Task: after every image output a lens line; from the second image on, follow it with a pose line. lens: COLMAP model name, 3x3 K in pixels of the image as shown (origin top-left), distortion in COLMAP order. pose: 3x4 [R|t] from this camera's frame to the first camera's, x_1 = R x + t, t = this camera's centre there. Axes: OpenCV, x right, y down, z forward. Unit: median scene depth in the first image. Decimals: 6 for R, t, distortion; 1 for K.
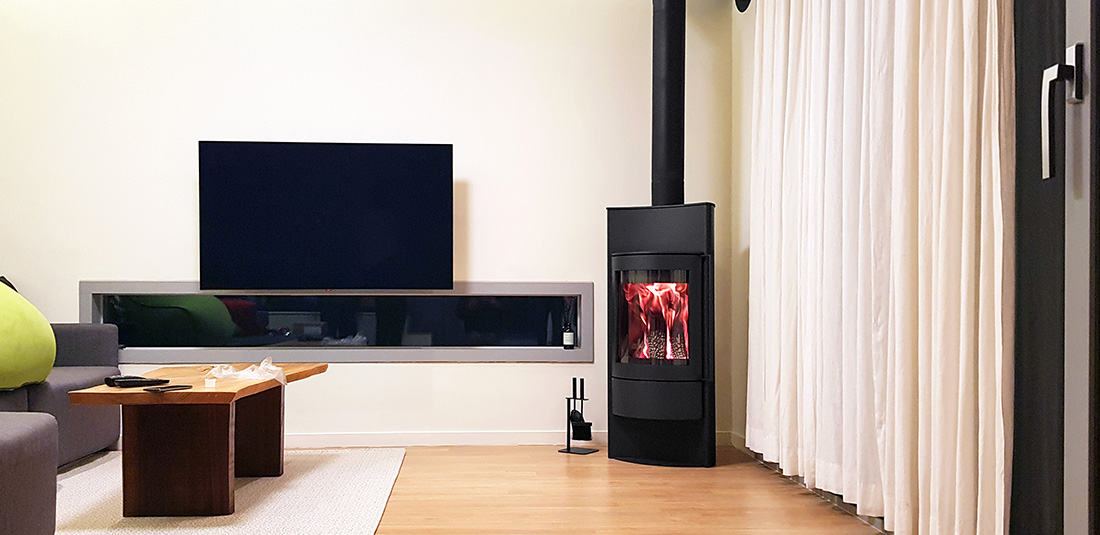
lens RADIAL K [[852.2, 0, 631.2], [0, 852.2, 322.8], [0, 0, 1]] dist [0.059027, -0.031461]
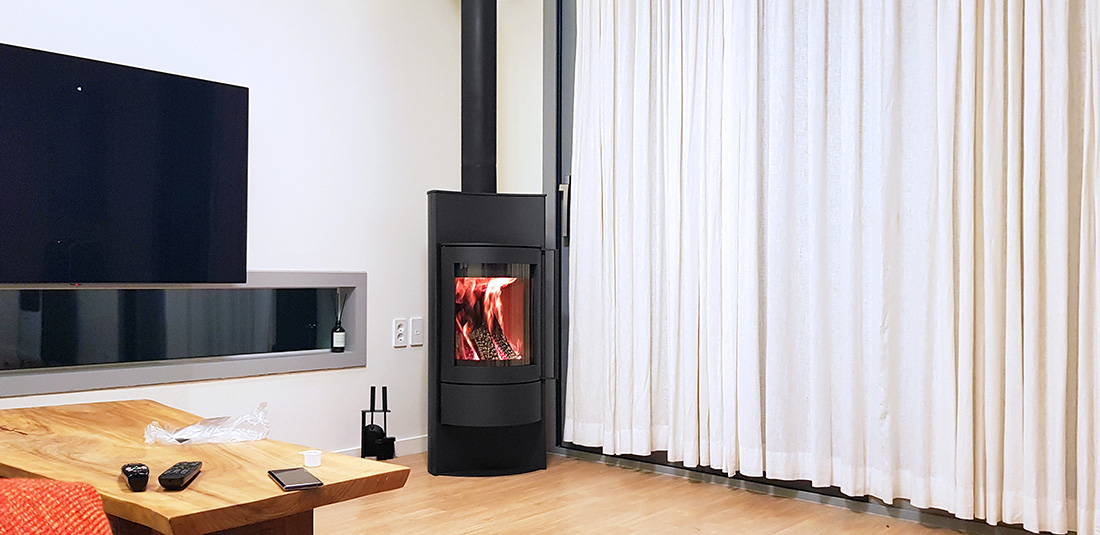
lens RADIAL K [[852.2, 0, 400.5], [0, 852.2, 290.5], [0, 0, 1]] dist [0.059027, -0.031461]
pose [[0.769117, -0.000057, 0.639109, -0.589390], [0.002322, 0.999994, -0.002705, -0.028640], [-0.639104, 0.003564, 0.769112, 0.330715]]
